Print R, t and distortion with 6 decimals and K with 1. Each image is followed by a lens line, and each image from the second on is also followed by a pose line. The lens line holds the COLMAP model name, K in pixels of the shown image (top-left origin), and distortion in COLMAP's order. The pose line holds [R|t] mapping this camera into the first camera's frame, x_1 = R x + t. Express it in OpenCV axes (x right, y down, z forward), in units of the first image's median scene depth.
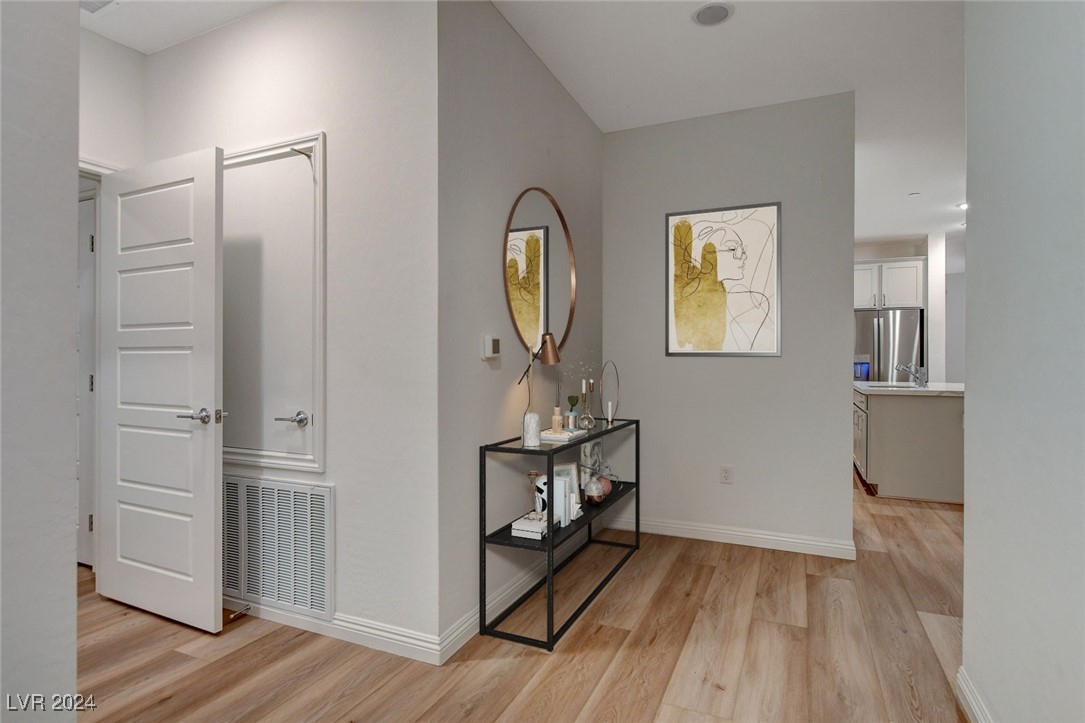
lens RADIAL K [[557.8, 0, 544.4], [0, 557.8, 360.8], [0, 0, 1]] dist [-0.001824, 0.000257]
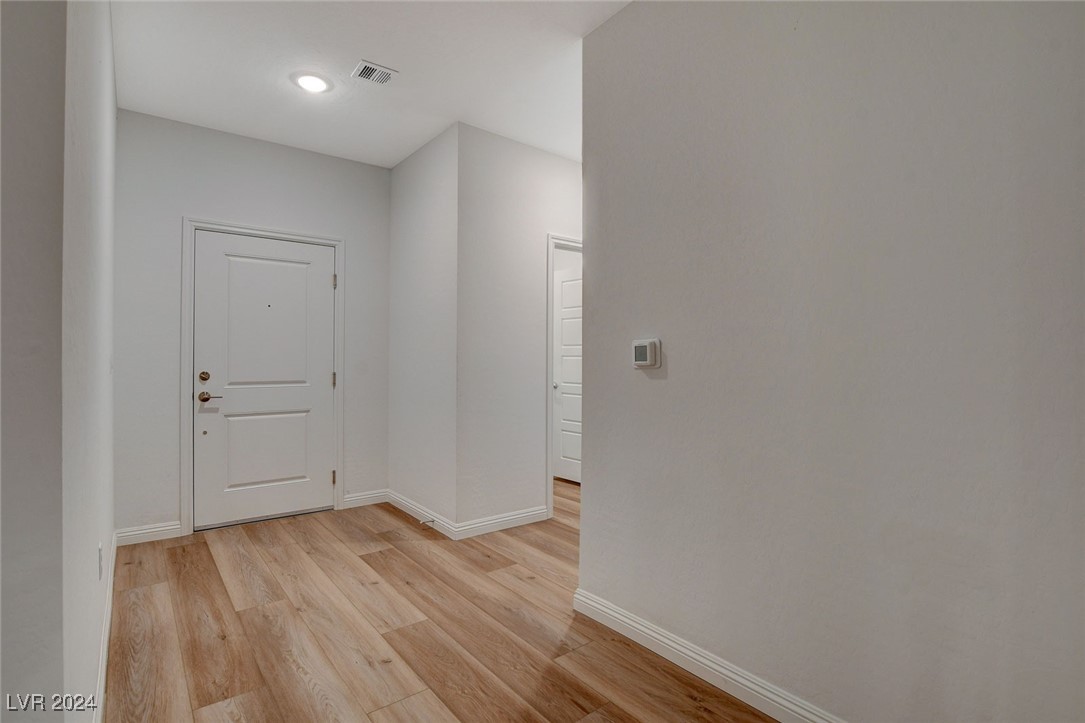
lens RADIAL K [[513.5, 0, 543.6], [0, 513.5, 359.0], [0, 0, 1]] dist [0.000988, 0.000107]
pose [[-0.442901, -0.000740, -0.896570, 0.896144], [-0.001484, 0.999999, -0.000092, -0.019627], [0.896569, 0.001290, -0.442902, 1.464295]]
